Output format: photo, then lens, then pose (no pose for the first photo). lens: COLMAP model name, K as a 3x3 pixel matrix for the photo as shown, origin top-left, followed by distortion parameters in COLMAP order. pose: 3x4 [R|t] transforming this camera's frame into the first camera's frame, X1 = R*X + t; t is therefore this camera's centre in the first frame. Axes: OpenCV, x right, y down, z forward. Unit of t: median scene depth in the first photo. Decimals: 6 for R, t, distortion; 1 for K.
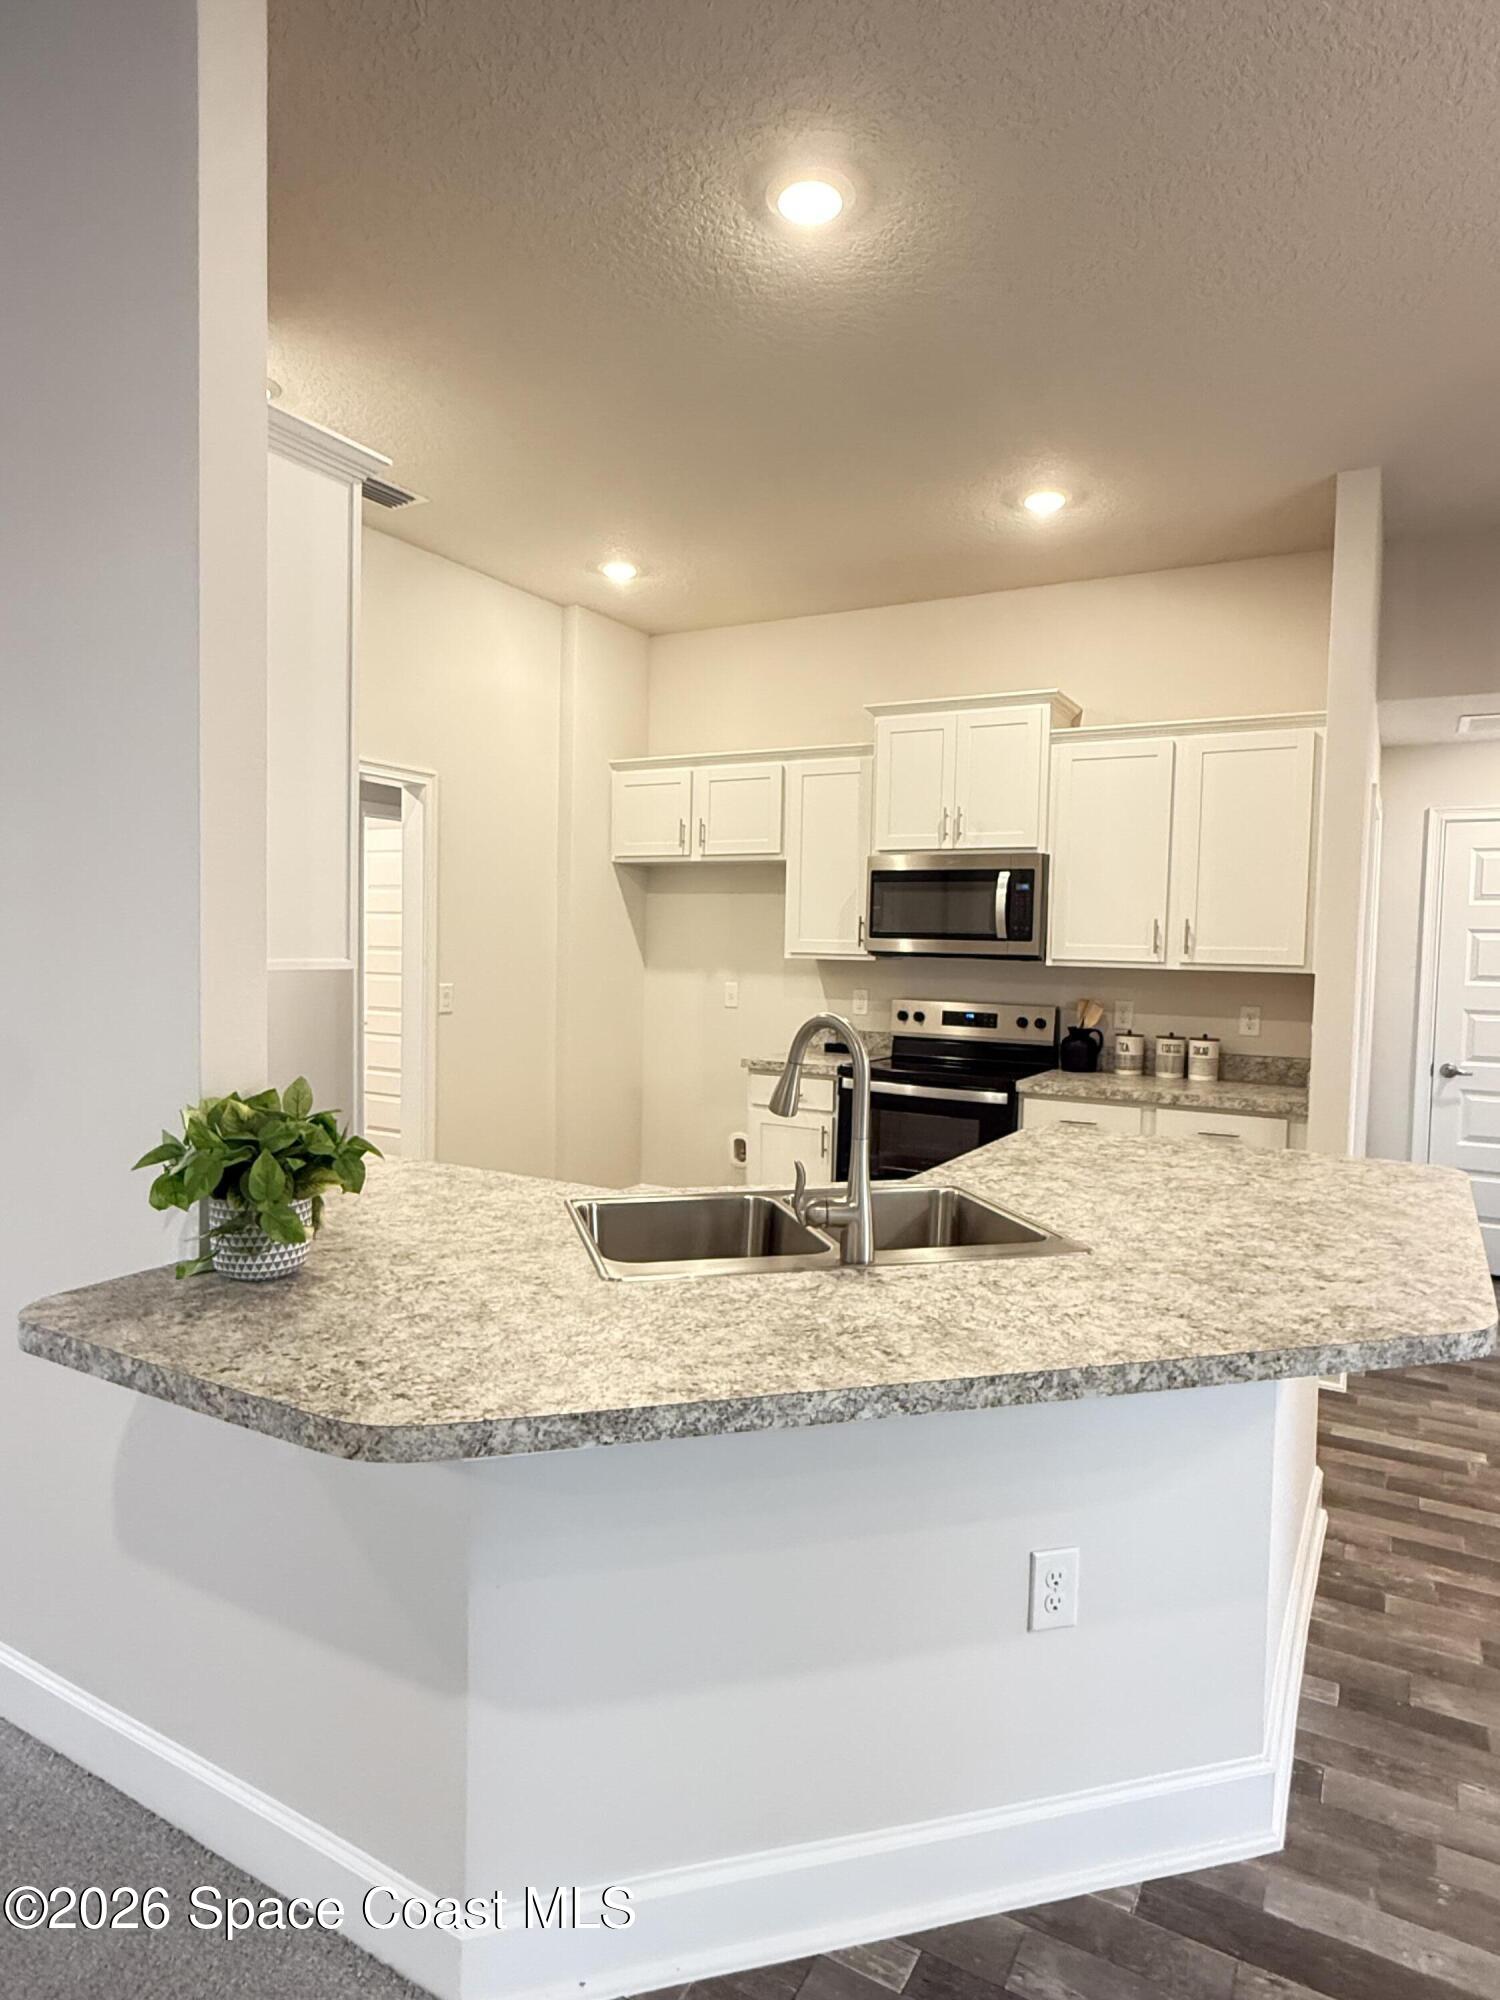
lens RADIAL K [[1152.5, 0, 758.3], [0, 1152.5, 1002.7], [0, 0, 1]] dist [0.005075, -0.001076]
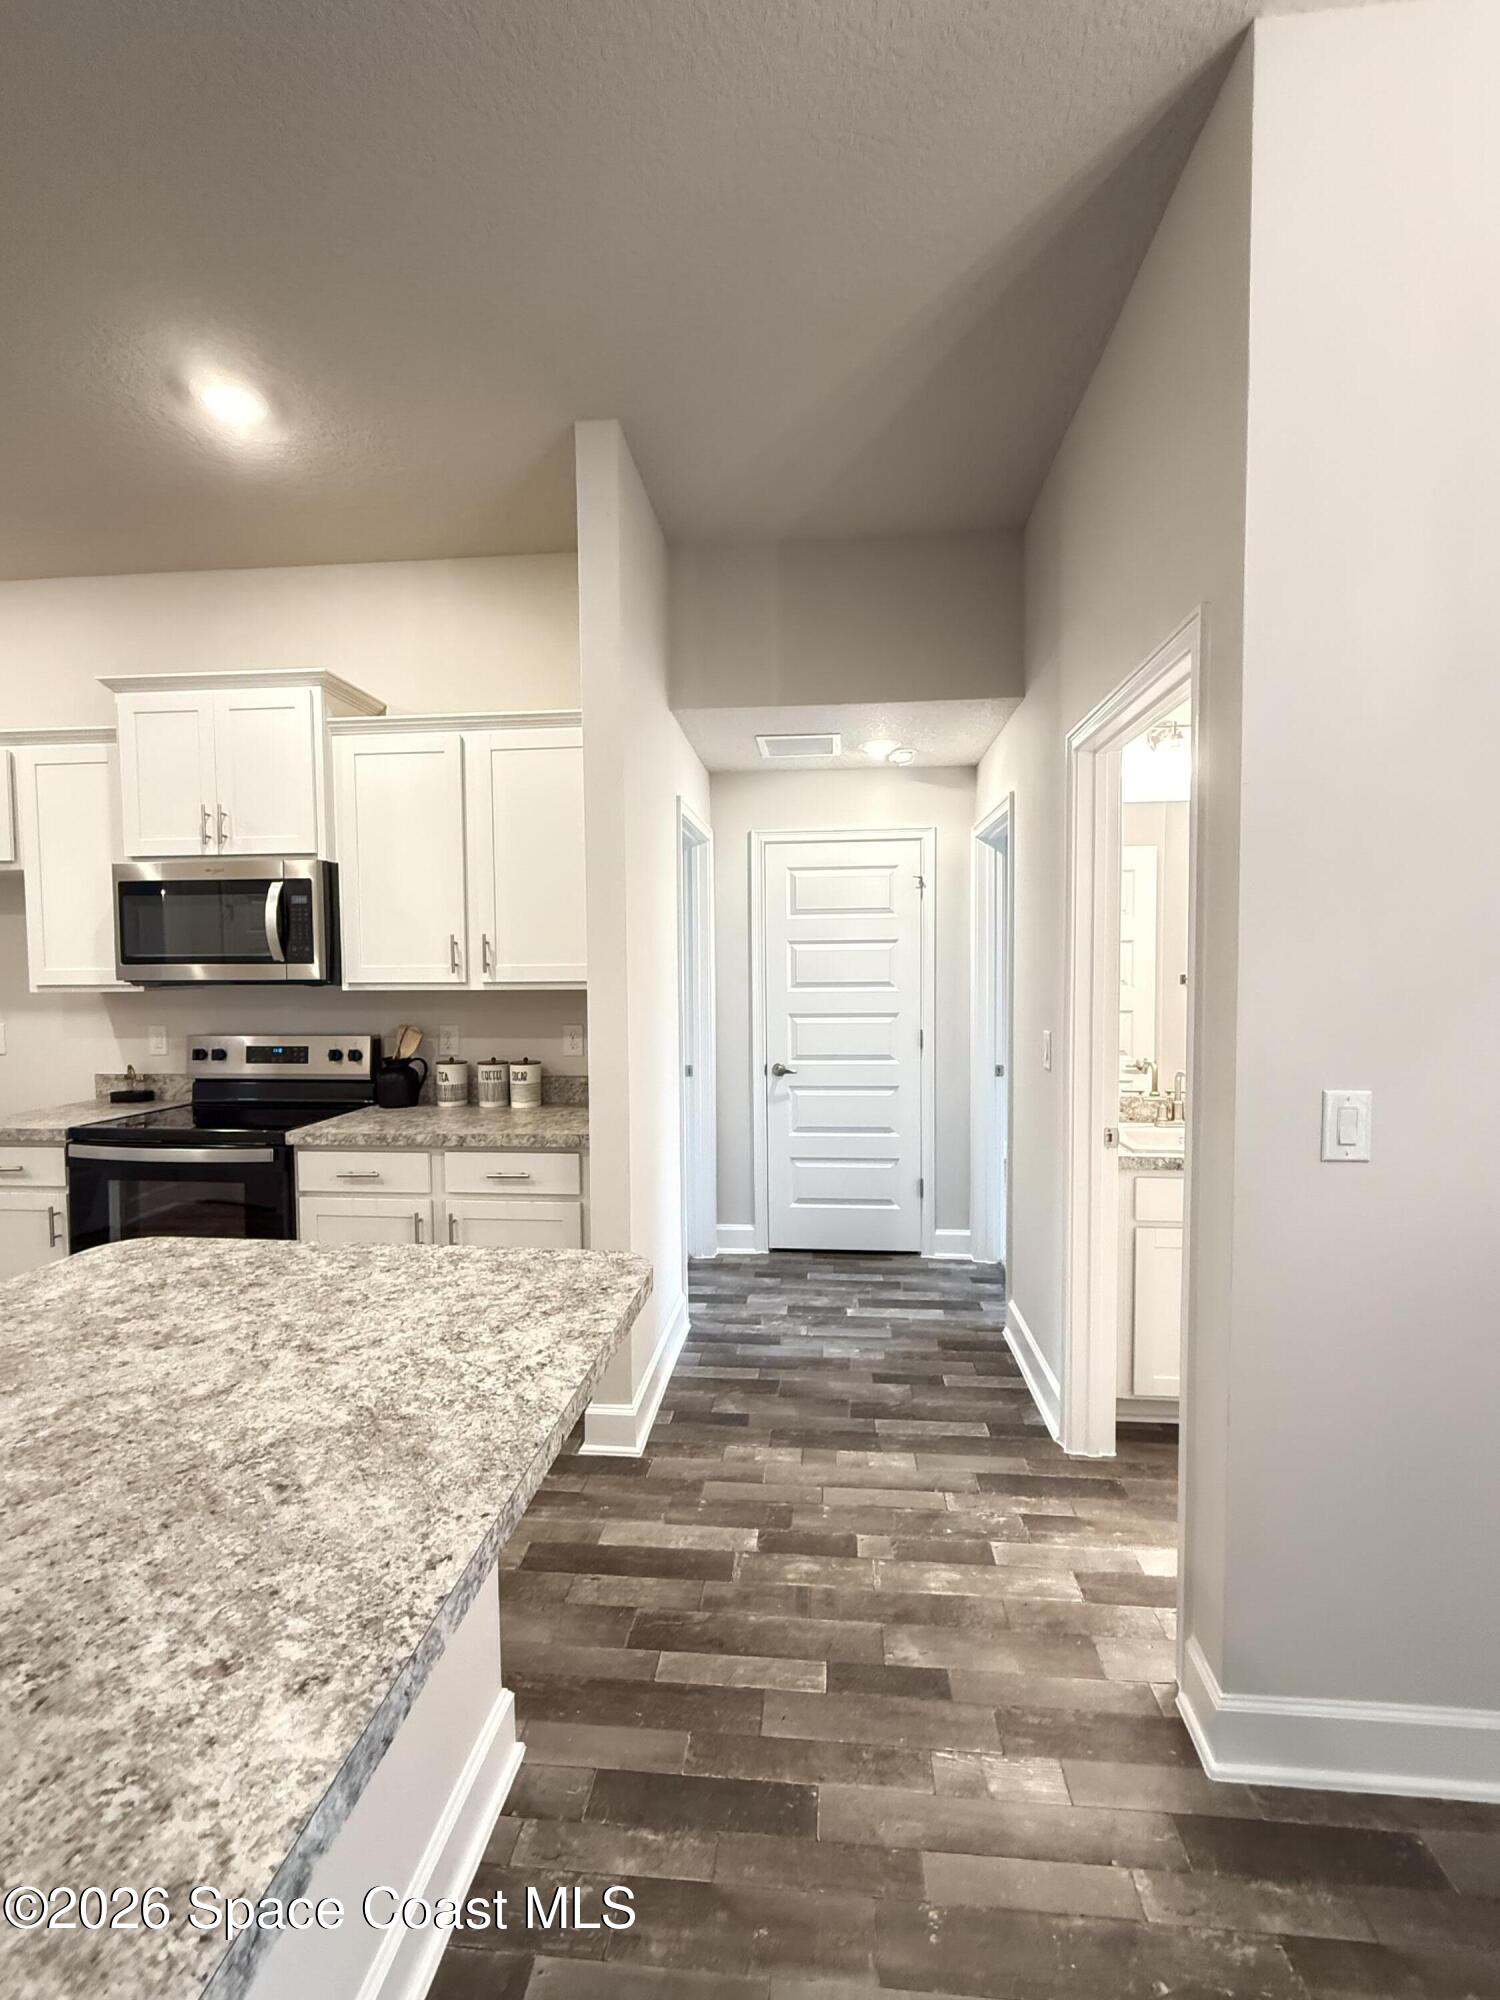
lens RADIAL K [[872.6, 0, 748.2], [0, 872.6, 1002.1], [0, 0, 1]] dist [-0.003764, -0.000248]
pose [[0.915033, -0.046303, 0.400713, 0.265779], [0.050009, 0.998748, 0.001212, -0.008858], [-0.400267, 0.018930, 0.916203, 0.274587]]
